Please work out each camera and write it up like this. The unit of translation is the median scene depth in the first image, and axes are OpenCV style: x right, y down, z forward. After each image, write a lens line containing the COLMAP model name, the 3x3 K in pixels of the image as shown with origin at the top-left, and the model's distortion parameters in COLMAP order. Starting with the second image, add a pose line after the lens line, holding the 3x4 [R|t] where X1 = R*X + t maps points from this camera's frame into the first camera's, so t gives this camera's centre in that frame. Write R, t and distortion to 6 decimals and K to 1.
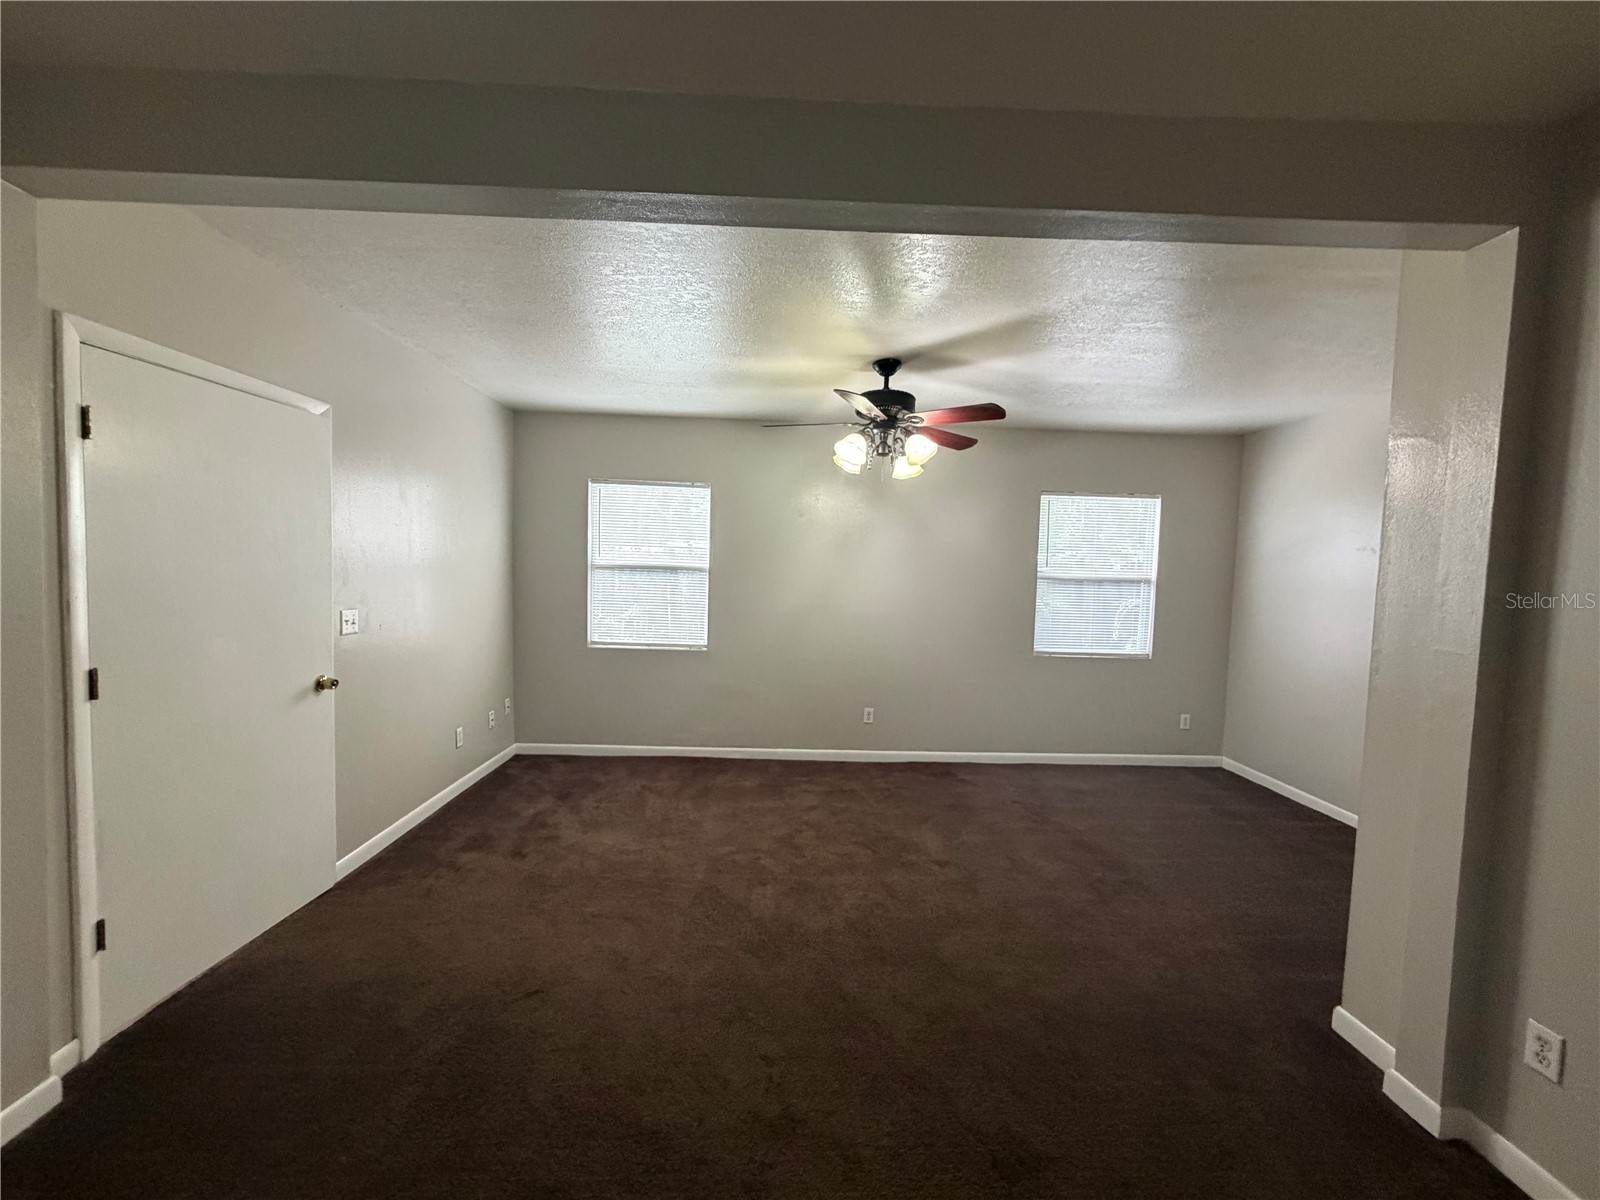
lens RADIAL K [[642.4, 0, 794.7], [0, 642.4, 602.1], [0, 0, 1]] dist [0.001334, -0.000579]
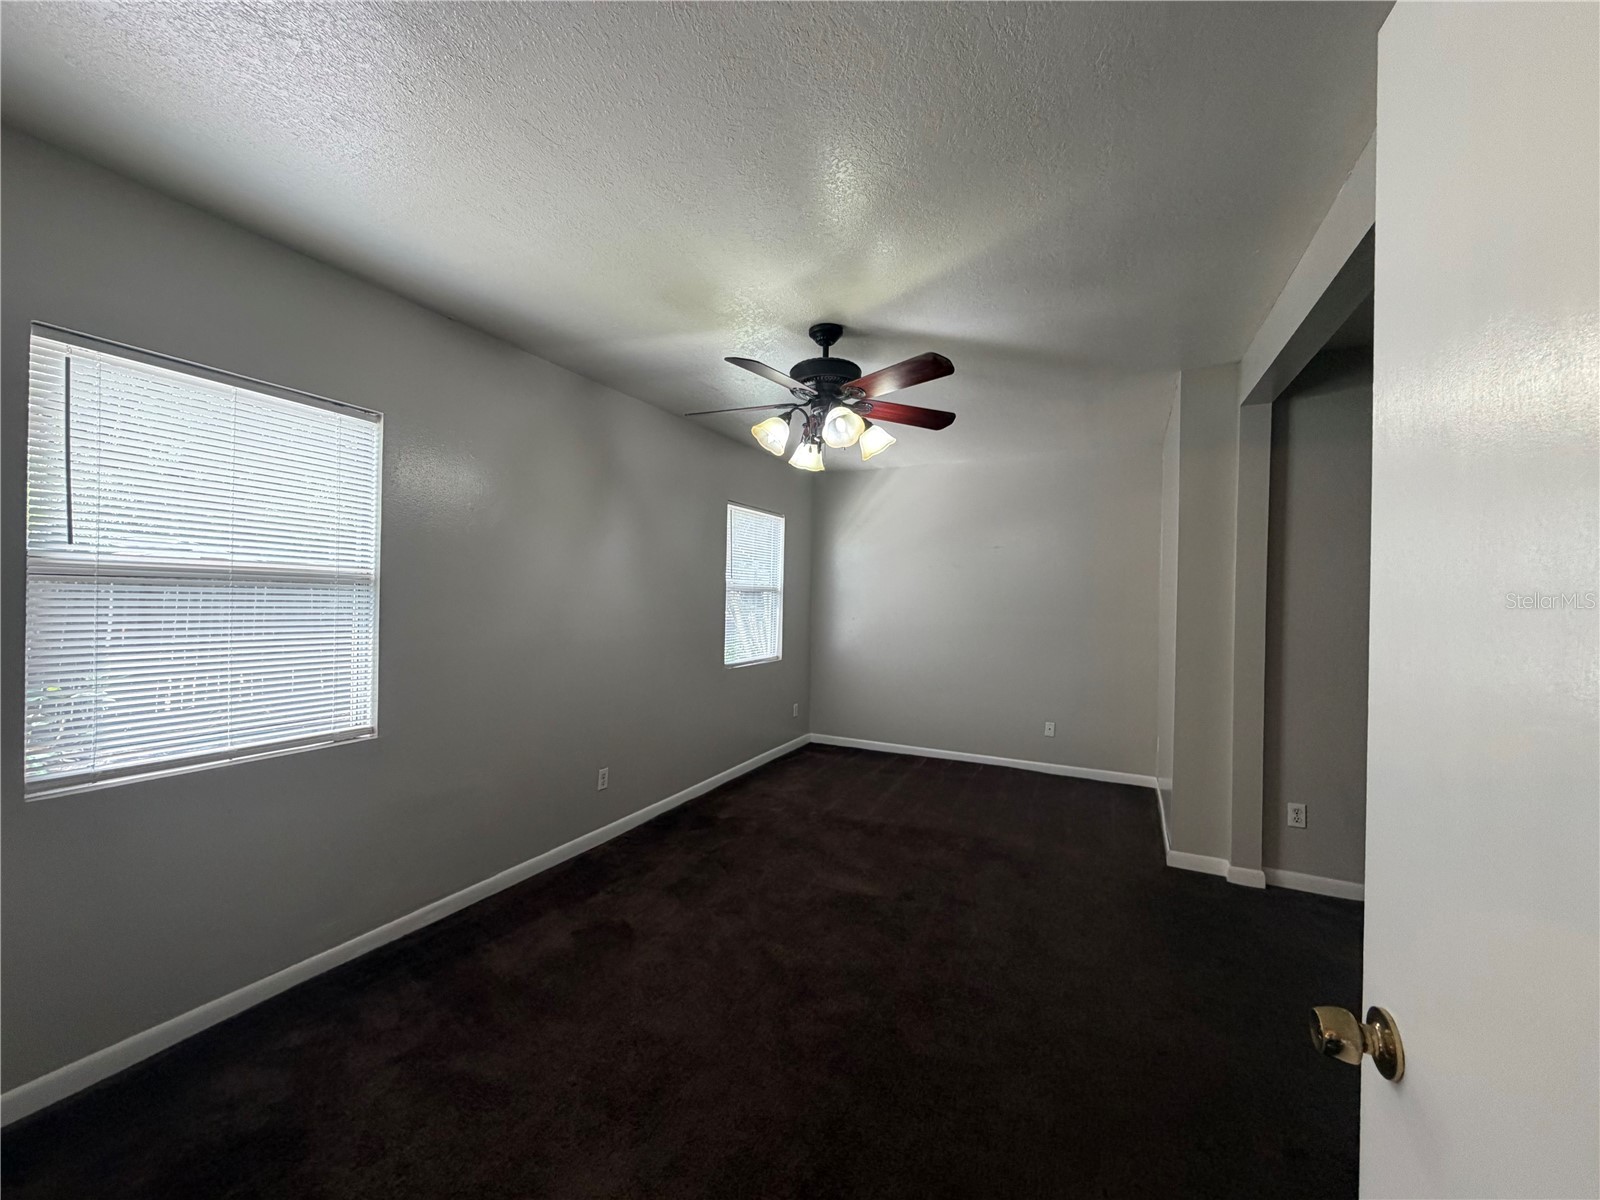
lens RADIAL K [[642.4, 0, 796.4], [0, 642.4, 597.1], [0, 0, 1]] dist [0.001334, -0.000579]
pose [[0.462189, -0.023195, 0.886478, -0.520164], [0.047874, 0.998853, 0.001175, -0.025528], [-0.885488, 0.041896, 0.462769, 0.555906]]
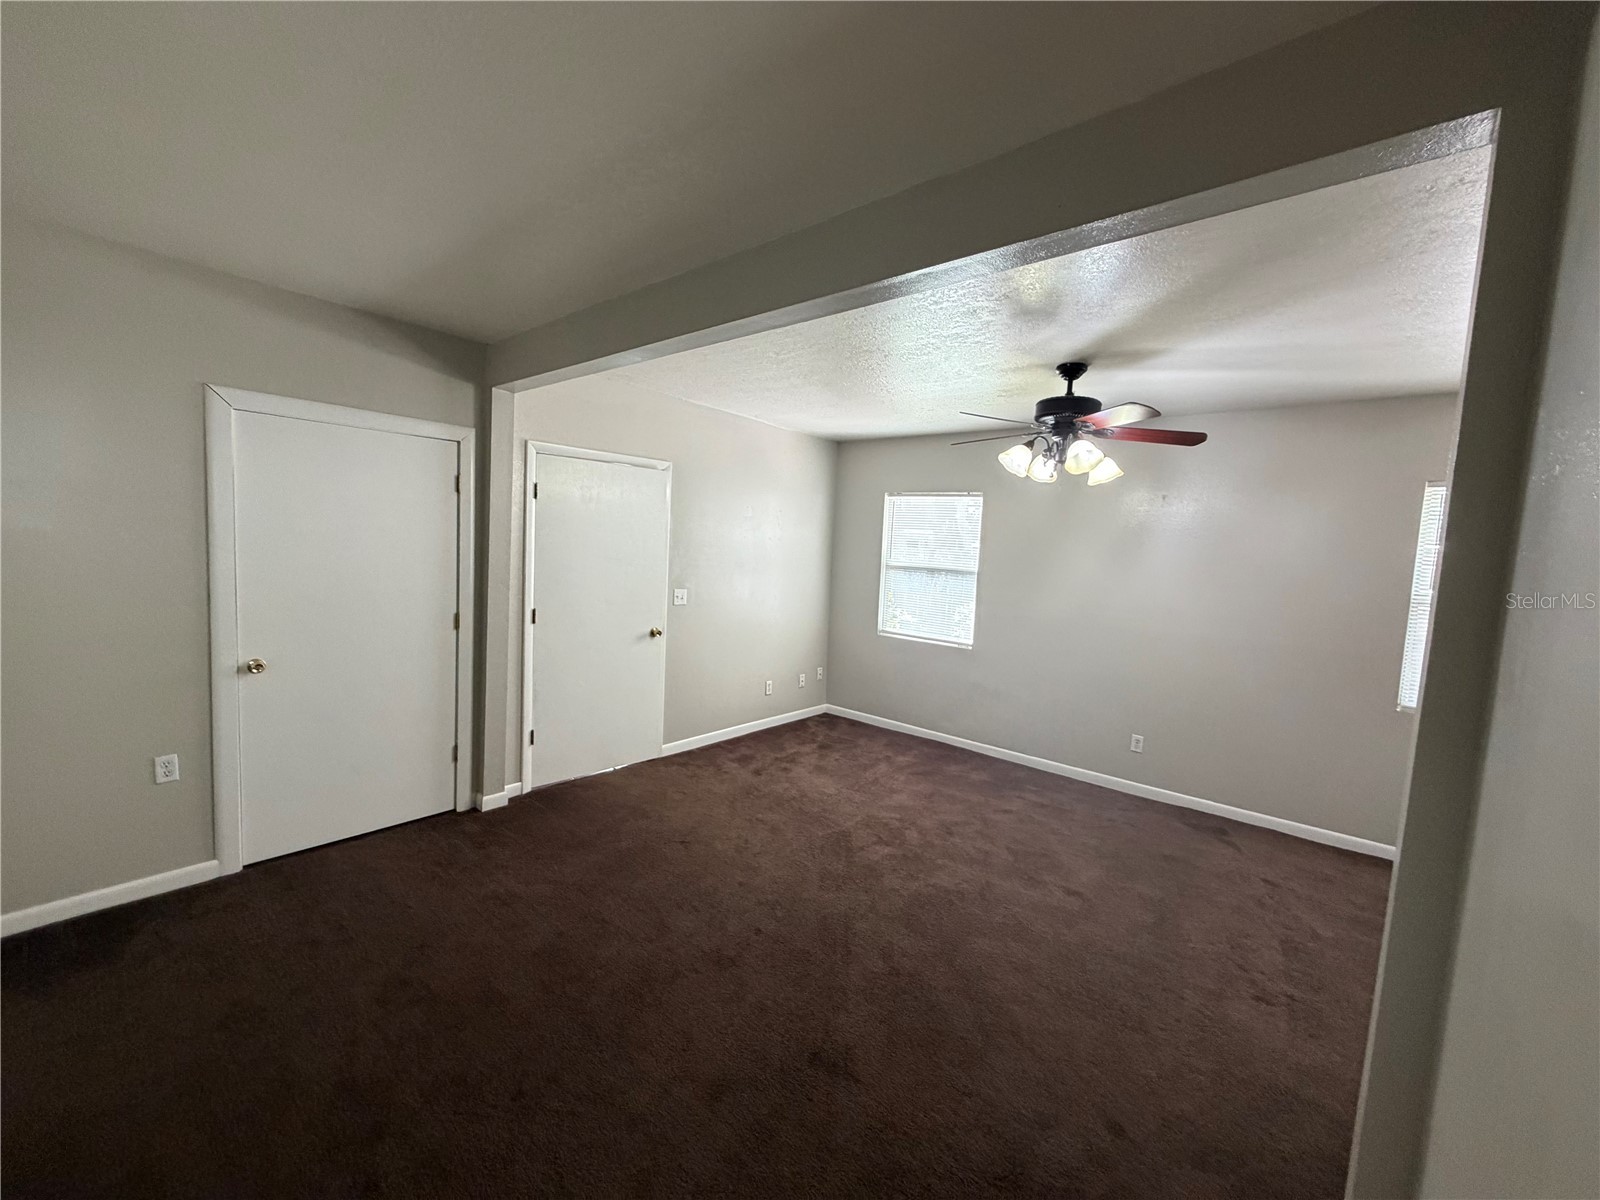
lens RADIAL K [[642.4, 0, 786.4], [0, 642.4, 601.2], [0, 0, 1]] dist [0.001334, -0.000579]
pose [[0.737504, 0.069291, -0.671779, 0.416242], [-0.068669, 0.997261, 0.027475, -0.014698], [0.671843, 0.025867, 0.740242, 0.004637]]
